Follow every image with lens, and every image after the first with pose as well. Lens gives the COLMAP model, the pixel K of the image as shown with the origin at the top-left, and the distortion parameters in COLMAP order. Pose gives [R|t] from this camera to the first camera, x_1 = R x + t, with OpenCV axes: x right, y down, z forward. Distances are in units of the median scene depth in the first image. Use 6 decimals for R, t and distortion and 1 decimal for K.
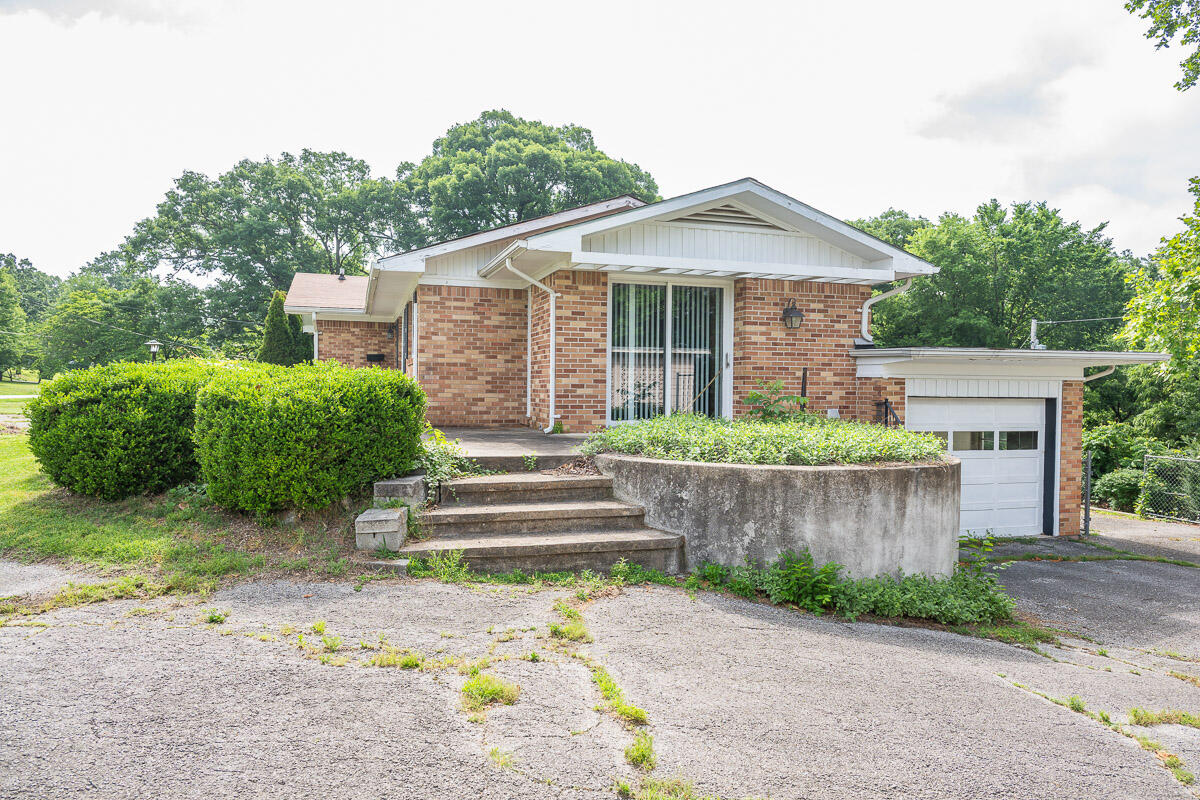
lens RADIAL K [[788.5, 0, 600.0], [0, 788.5, 400.0], [0, 0, 1]] dist [-0.004536, 0.000589]
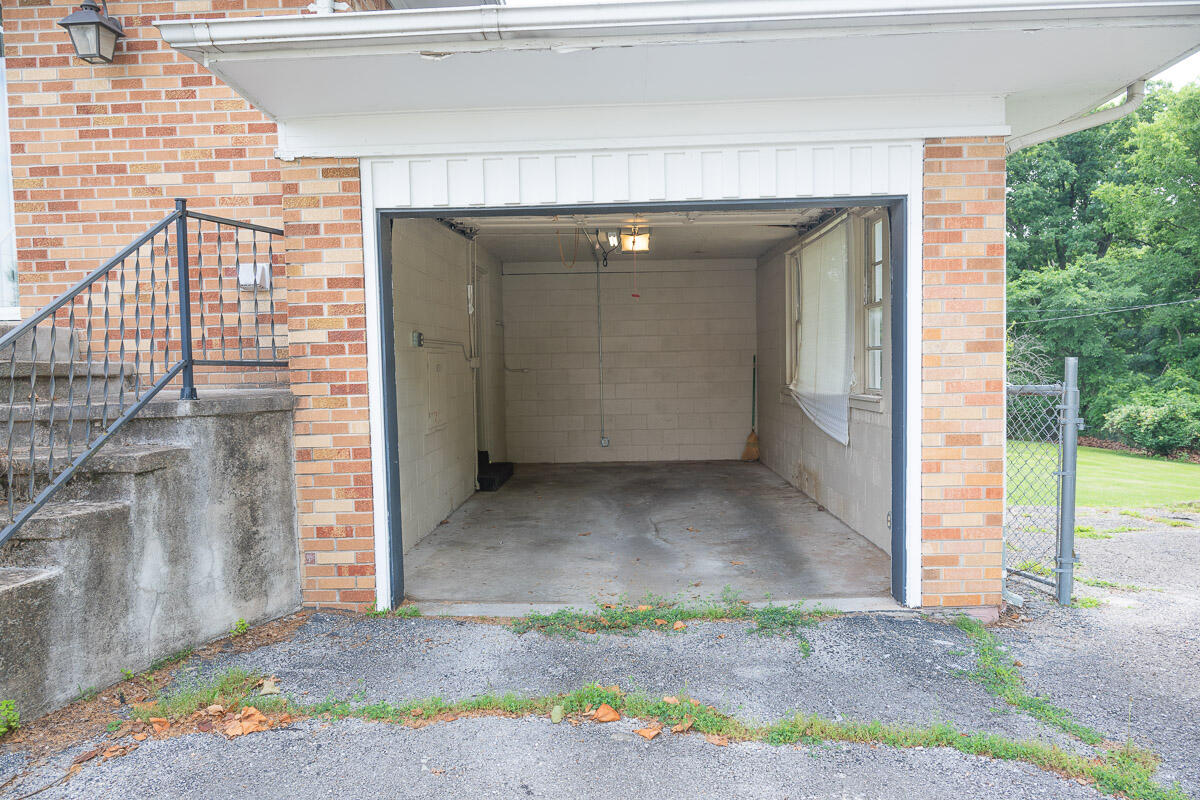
lens RADIAL K [[788.5, 0, 600.0], [0, 788.5, 400.0], [0, 0, 1]] dist [-0.004536, 0.000589]
pose [[0.945695, -0.013562, -0.324773, 0.593207], [0.026985, 0.998956, 0.036862, 0.071217], [0.323934, -0.043624, 0.945073, 0.672282]]
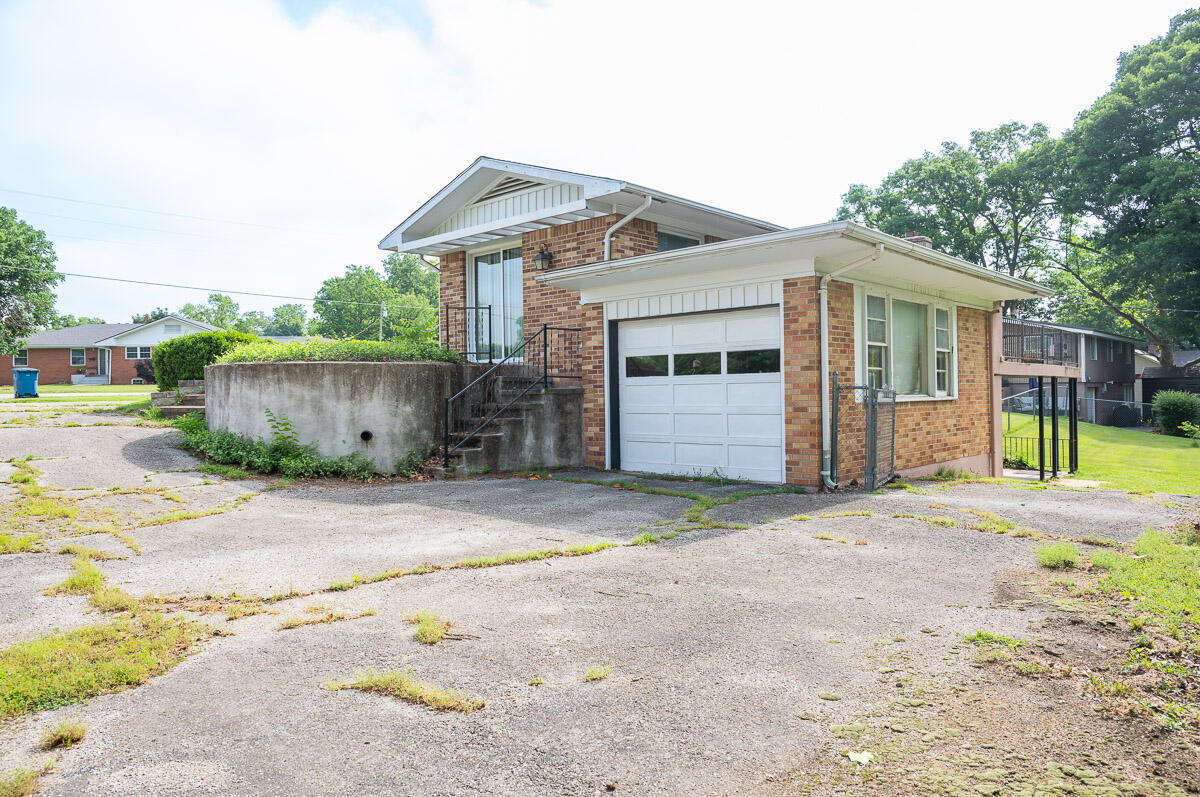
lens RADIAL K [[800.8, 0, 600.0], [0, 800.8, 398.5], [0, 0, 1]] dist [0.002056, -0.002390]
pose [[0.504194, -0.013868, -0.863479, 1.226334], [0.008333, 0.999903, -0.011193, 0.102475], [0.863550, -0.001551, 0.504260, 0.475669]]
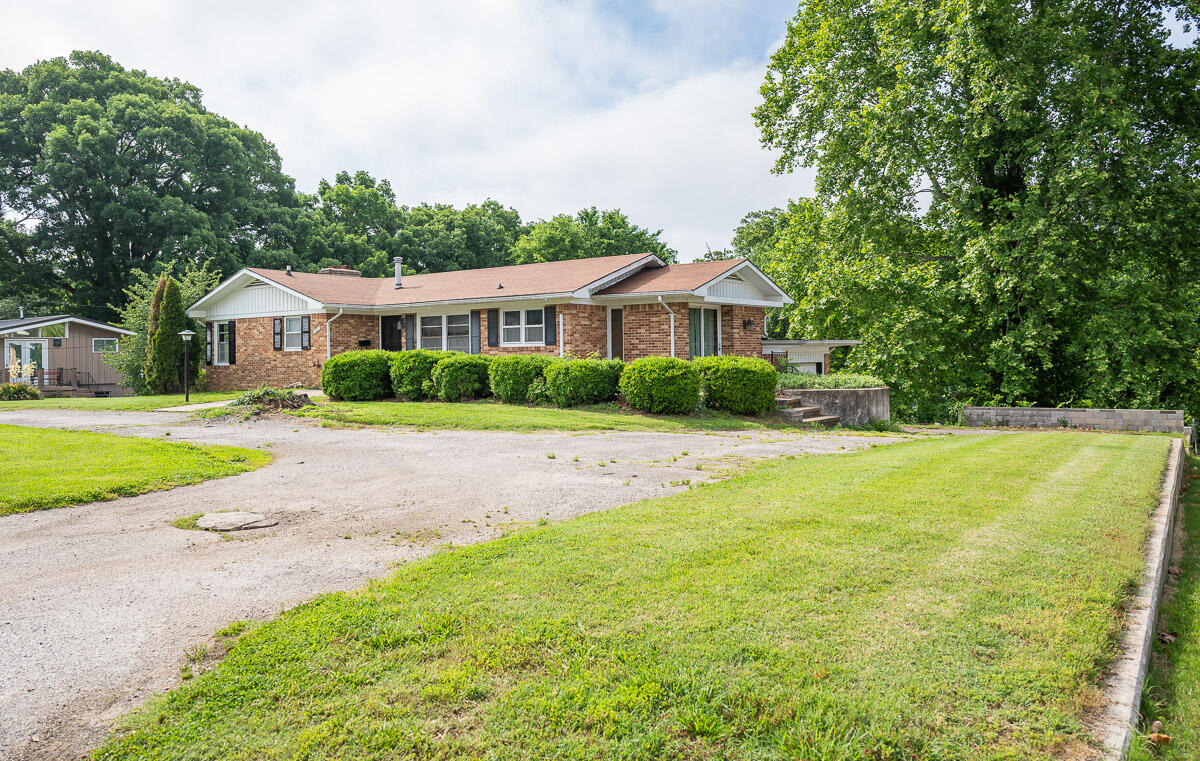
lens RADIAL K [[809.0, 0, 600.0], [0, 809.0, 380.5], [0, 0, 1]] dist [-0.004886, -0.001591]
pose [[0.830154, -0.037276, 0.556286, -1.317926], [0.029347, 0.999301, 0.023167, -0.024572], [-0.556761, -0.002907, 0.830668, -0.533815]]
